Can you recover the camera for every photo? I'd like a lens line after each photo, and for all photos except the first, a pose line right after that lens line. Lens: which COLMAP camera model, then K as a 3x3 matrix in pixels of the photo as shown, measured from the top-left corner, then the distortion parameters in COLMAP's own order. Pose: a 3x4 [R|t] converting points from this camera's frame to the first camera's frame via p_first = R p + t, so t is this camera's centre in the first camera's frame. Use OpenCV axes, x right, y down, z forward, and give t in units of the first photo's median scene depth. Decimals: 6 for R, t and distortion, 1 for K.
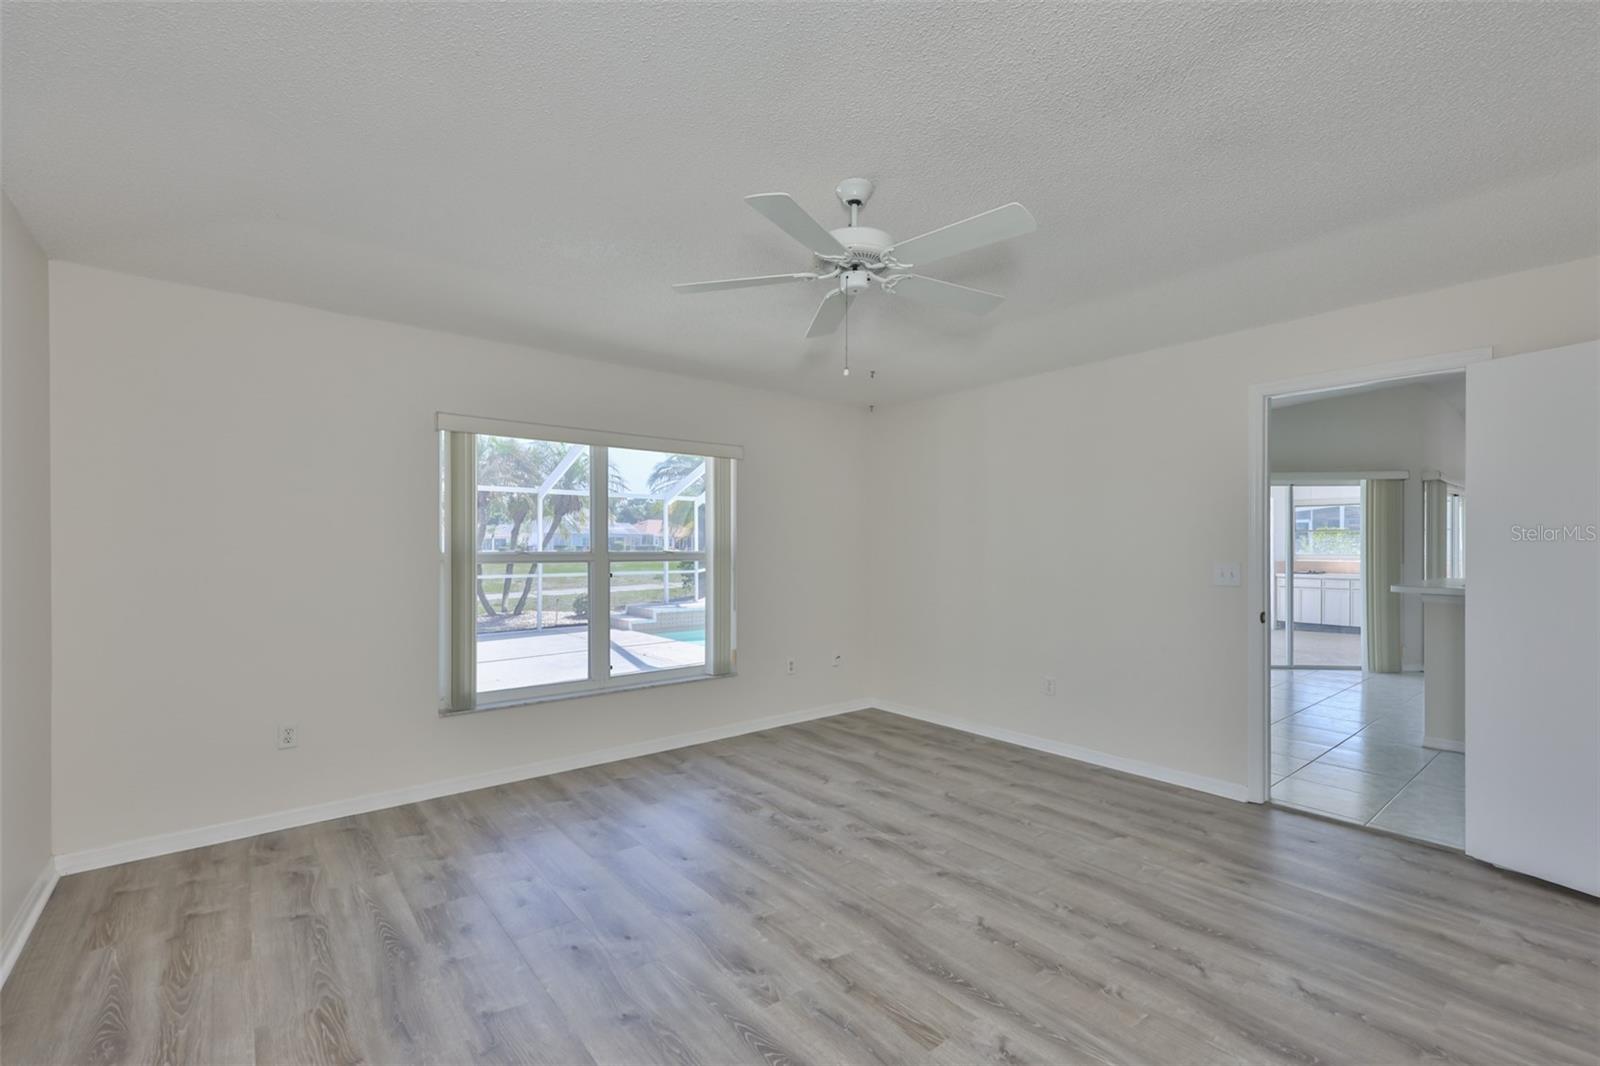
lens RADIAL K [[689.5, 0, 800.0], [0, 689.5, 533.0], [0, 0, 1]] dist [-0.000632, -0.000148]
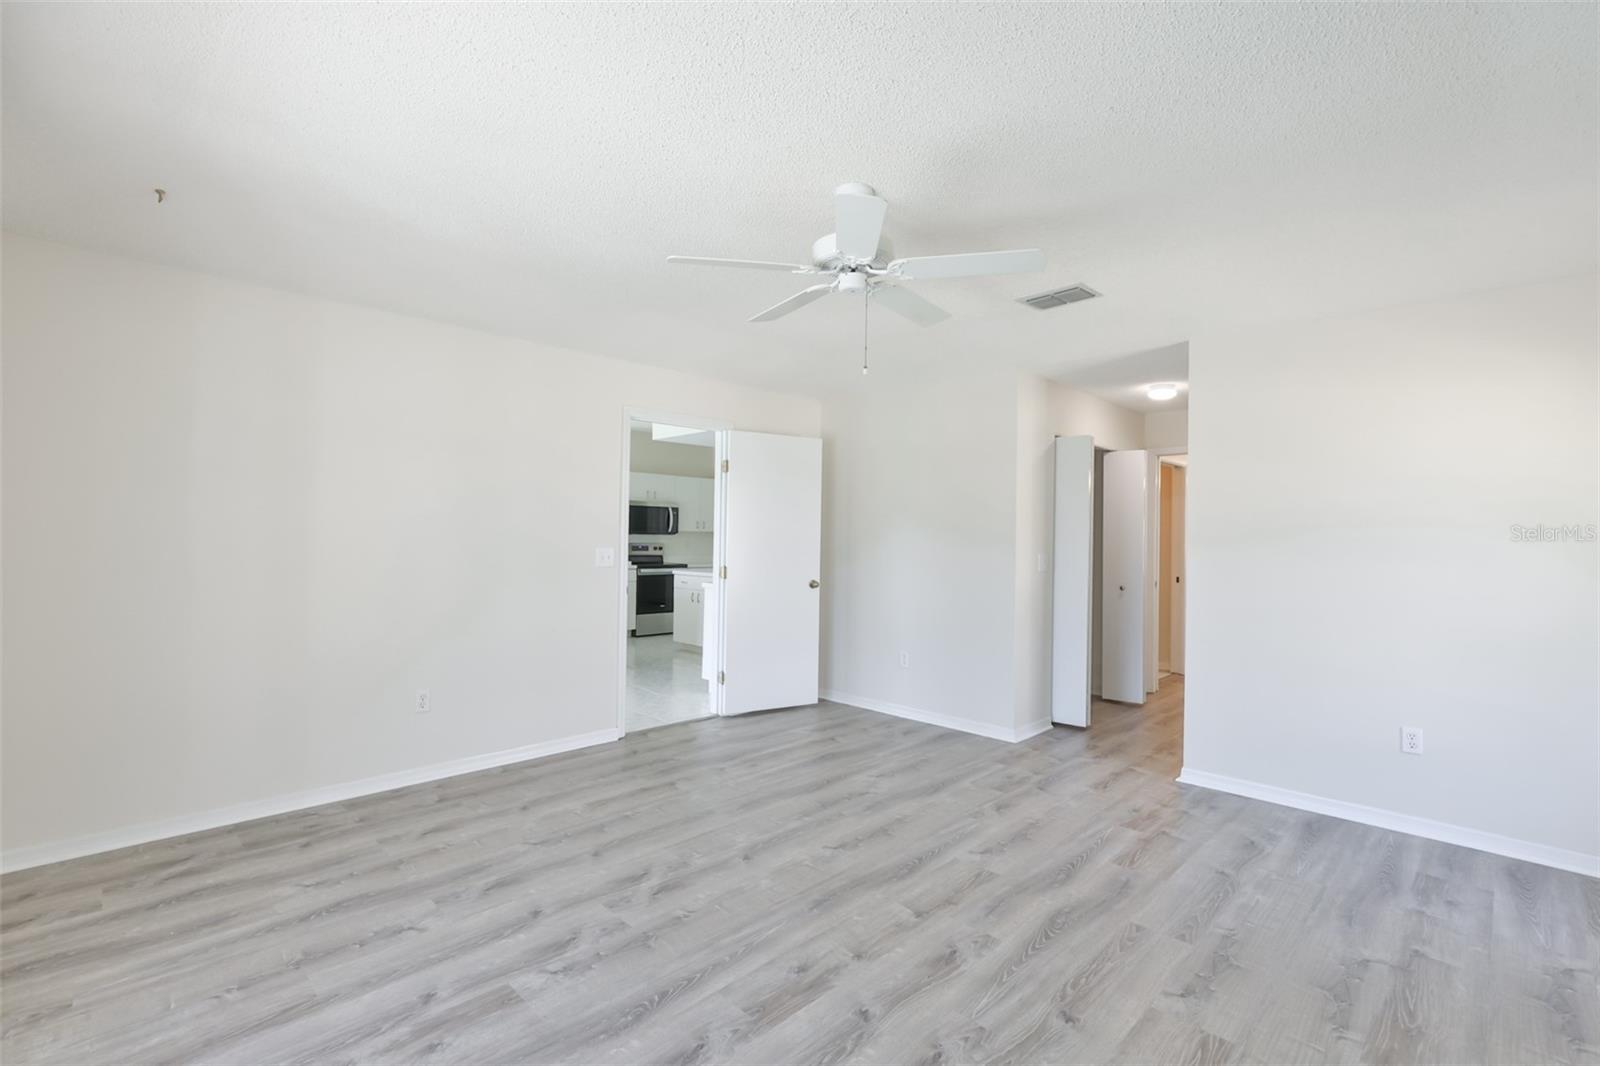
lens RADIAL K [[693.1, 0, 809.6], [0, 693.1, 527.5], [0, 0, 1]] dist [0.000159, -0.000116]
pose [[-0.100006, 0.012386, 0.994910, -0.711921], [-0.033478, 0.999314, -0.015806, 0.015247], [-0.994423, -0.034888, -0.099523, 0.876923]]
